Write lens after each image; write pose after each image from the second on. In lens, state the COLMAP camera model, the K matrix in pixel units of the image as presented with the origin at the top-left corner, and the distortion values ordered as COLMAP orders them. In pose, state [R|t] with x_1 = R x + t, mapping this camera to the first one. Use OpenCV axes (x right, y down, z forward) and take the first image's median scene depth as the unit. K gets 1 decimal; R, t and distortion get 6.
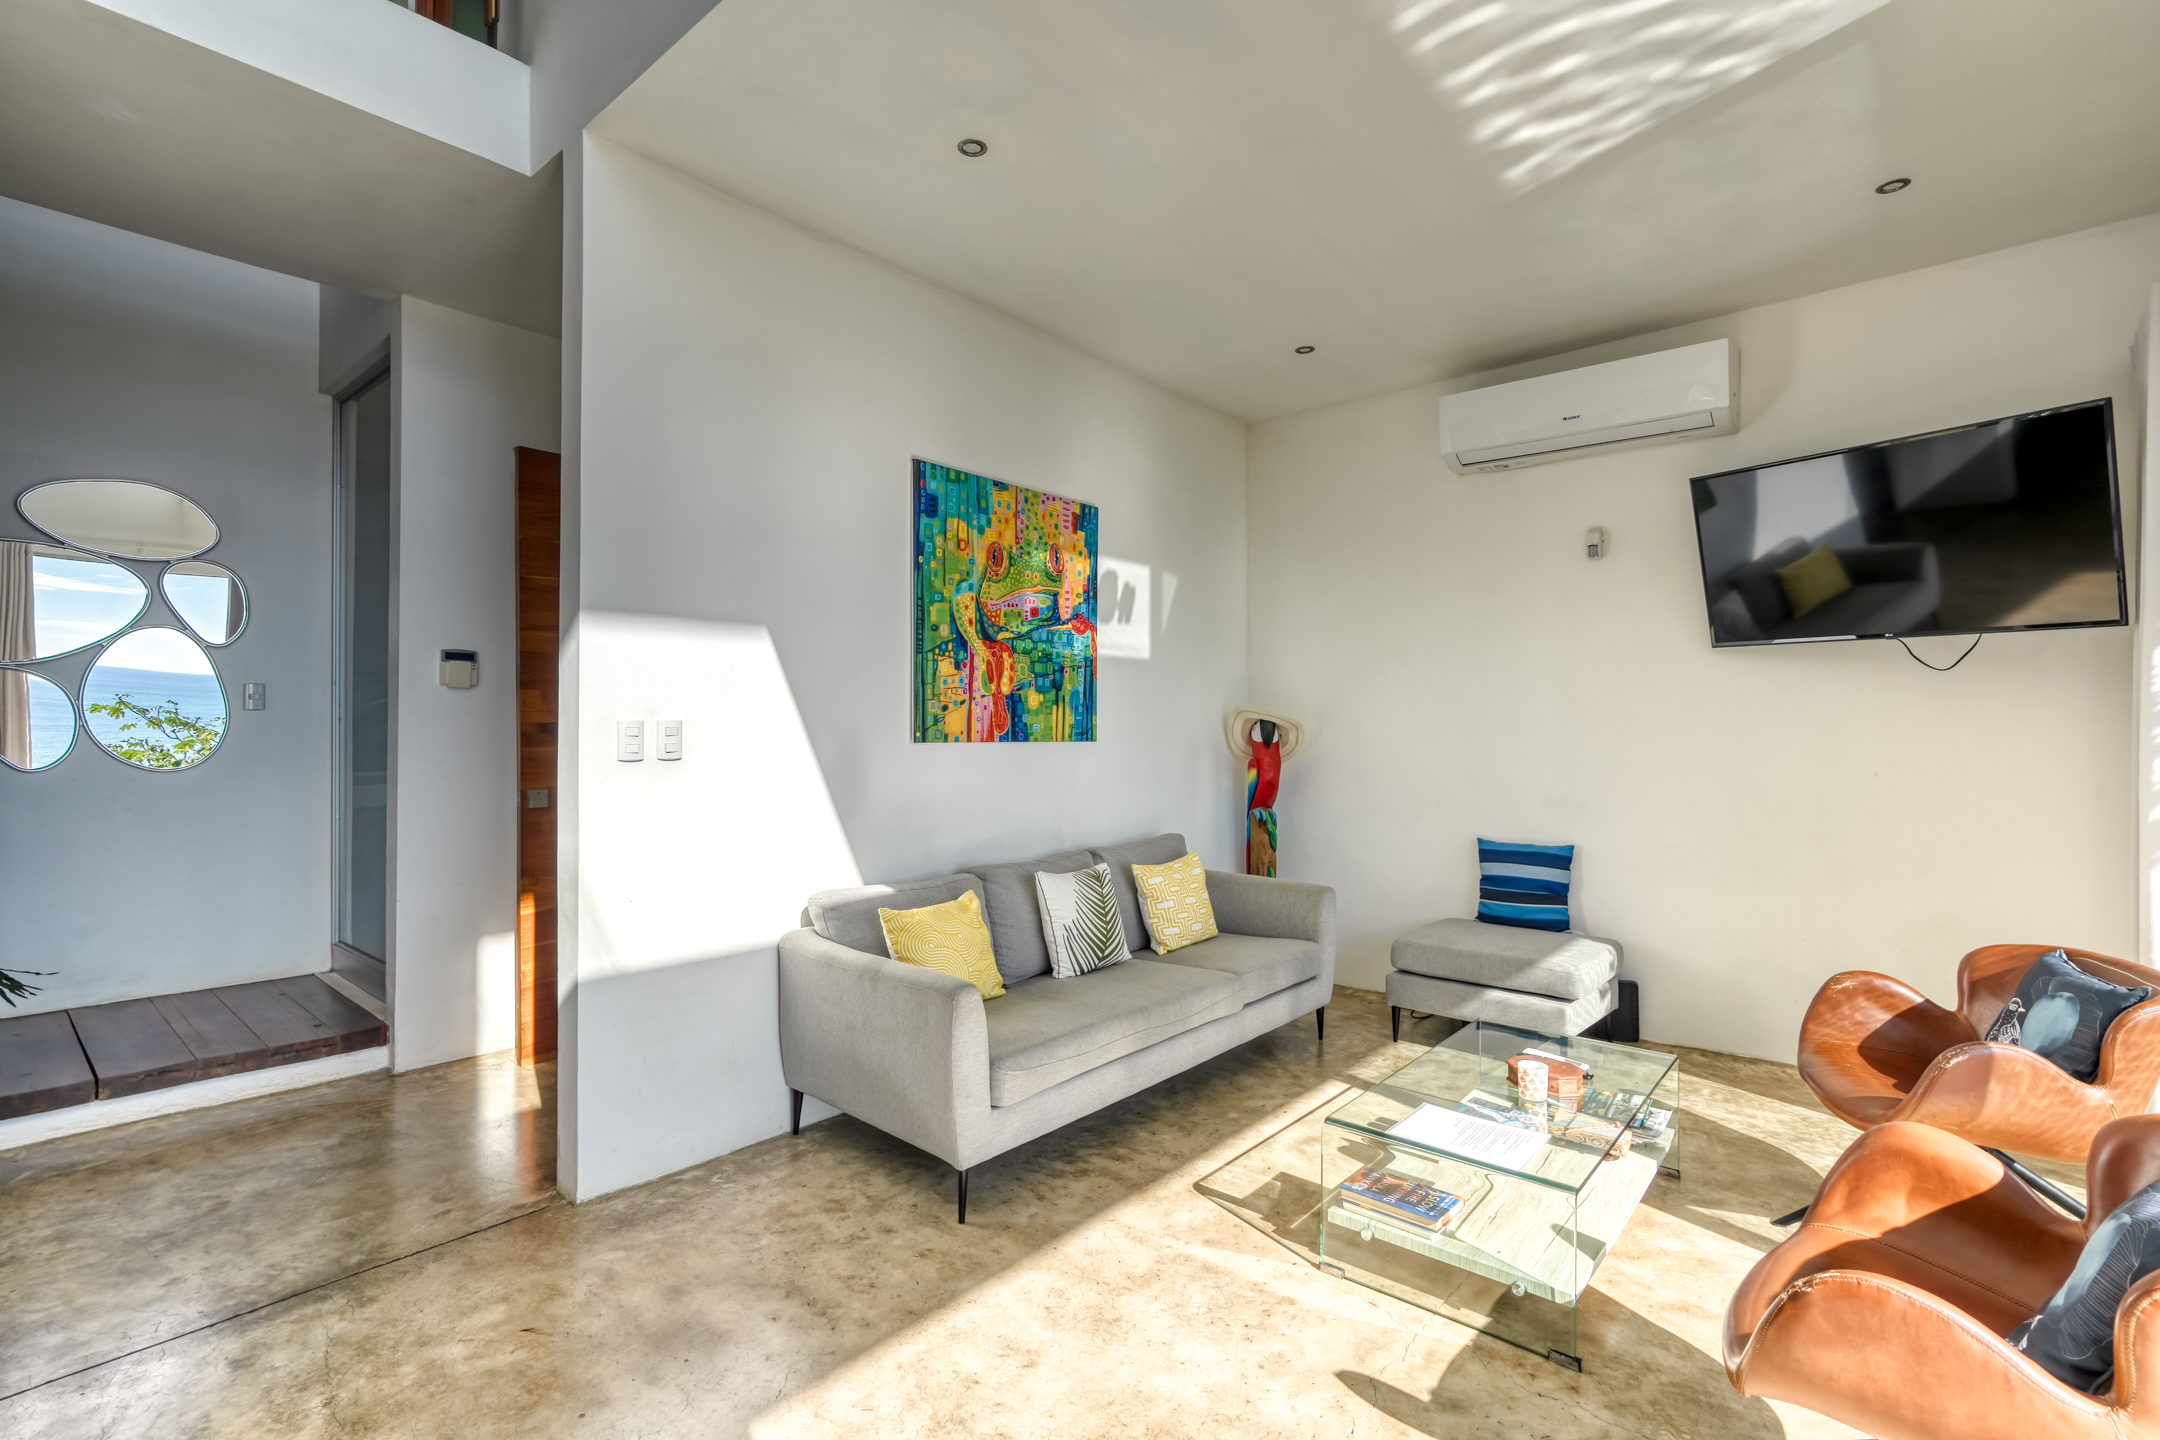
lens RADIAL K [[982.2, 0, 1053.0], [0, 982.2, 738.3], [0, 0, 1]] dist [-0.002006, -0.000468]
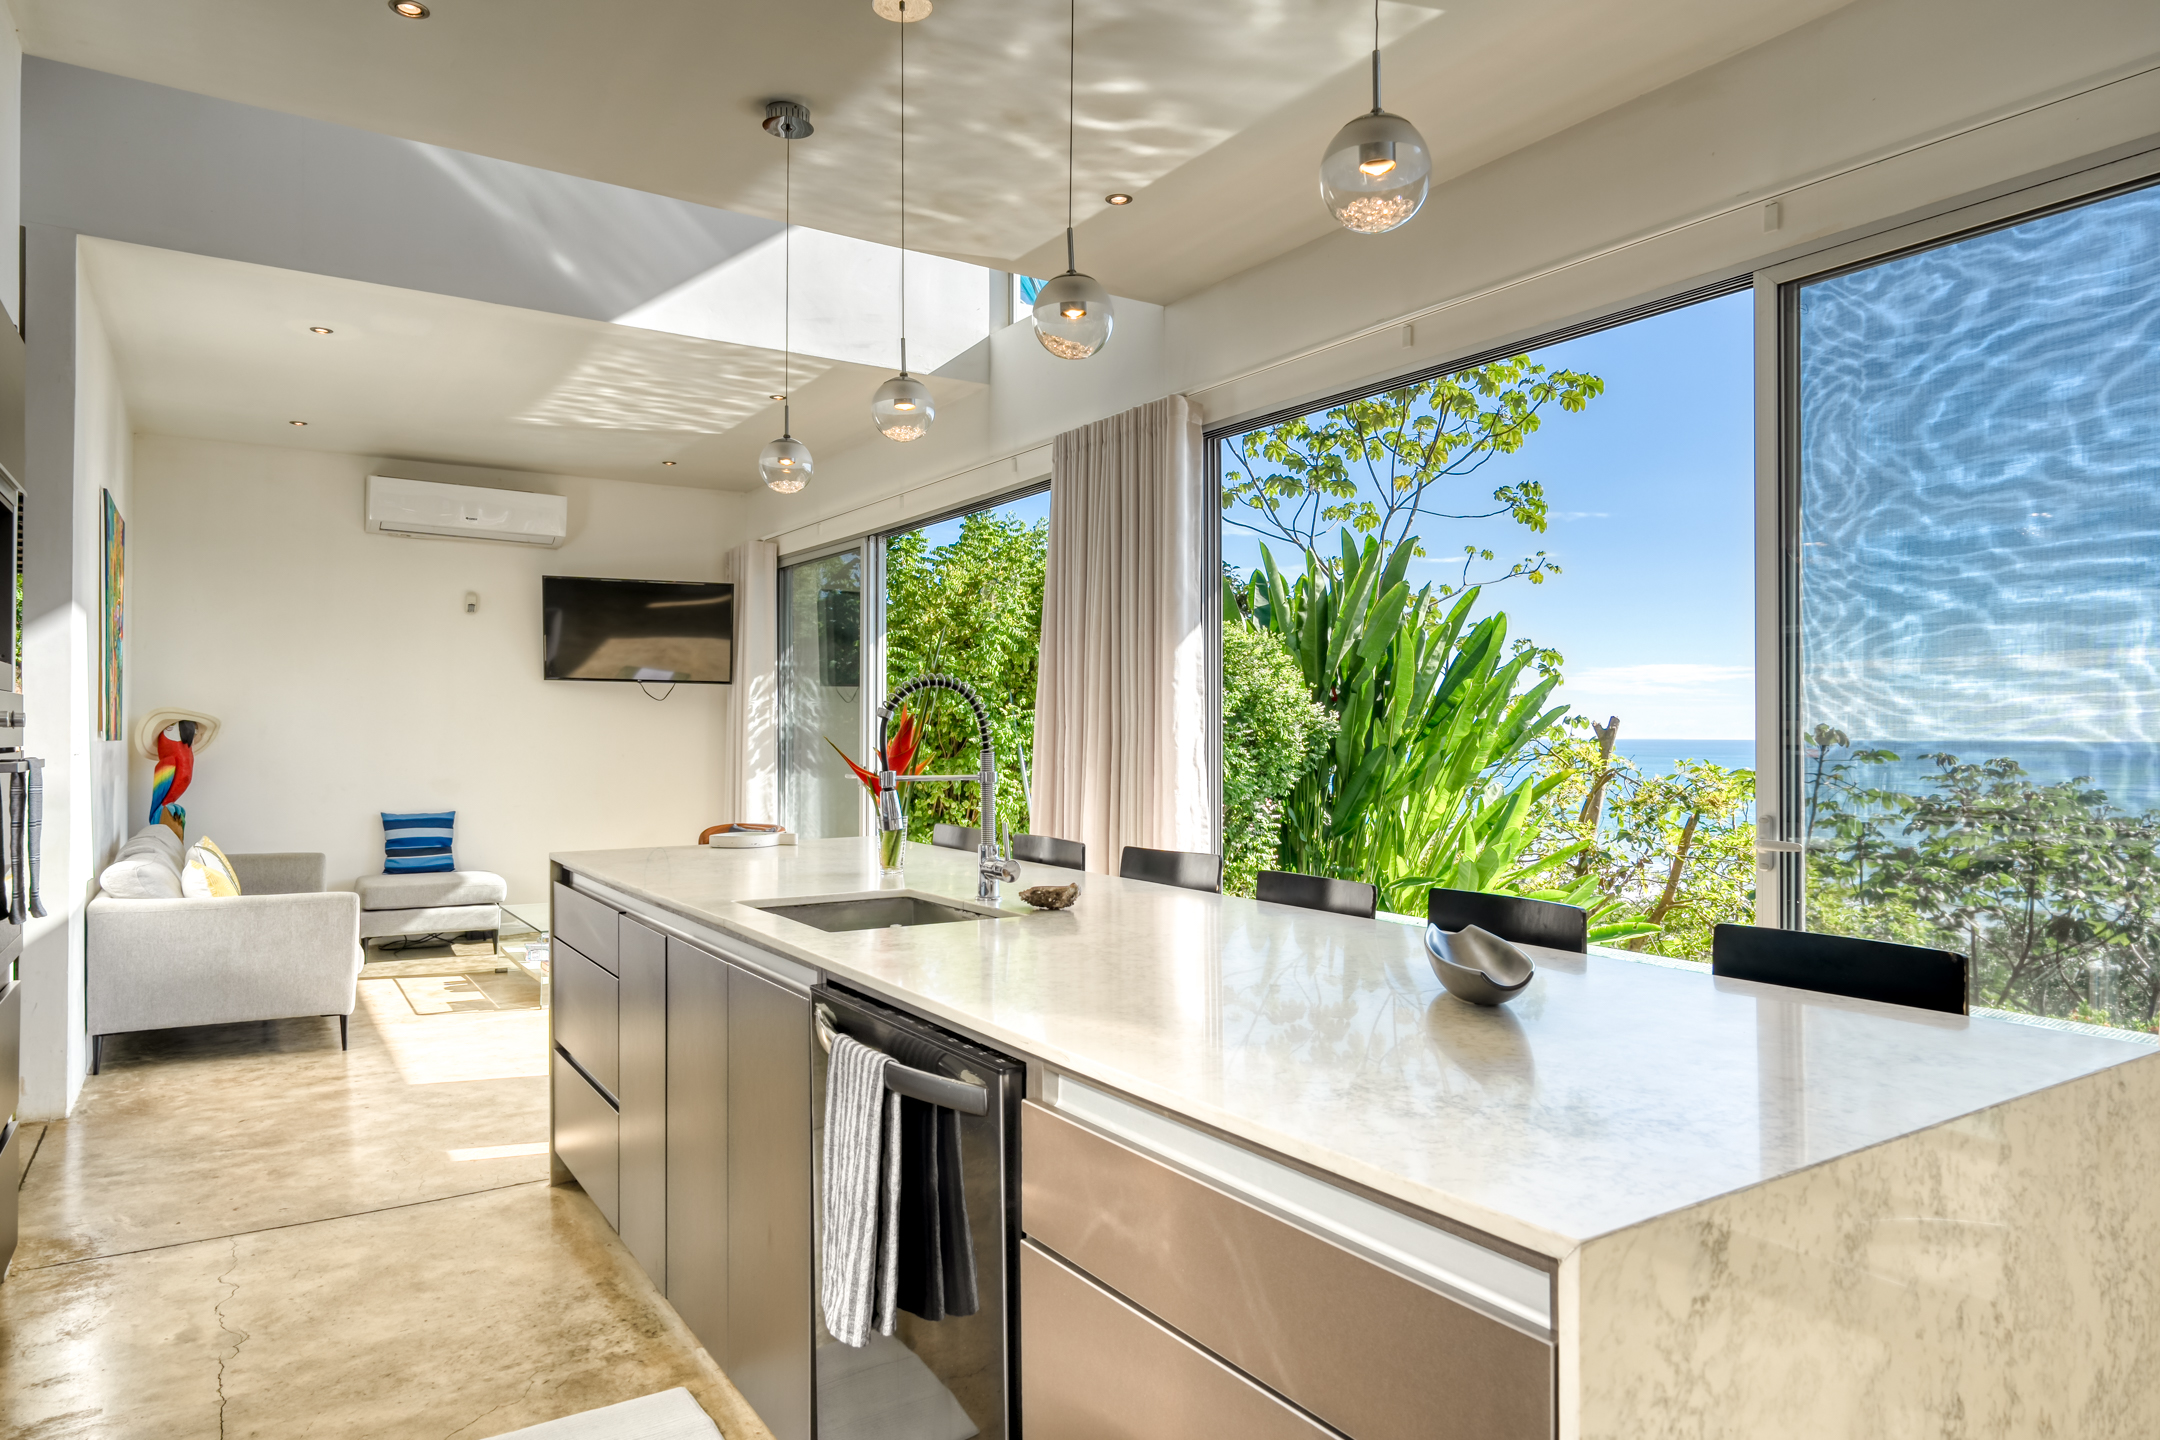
lens RADIAL K [[1307.3, 0, 1080.0], [0, 1307.3, 720.0], [0, 0, 1]] dist [0.052361, 0.000826]
pose [[0.294920, 0.002939, 0.955517, -1.147127], [-0.000960, 0.999996, -0.002779, -0.020605], [-0.955521, -0.000097, 0.294922, -0.483350]]
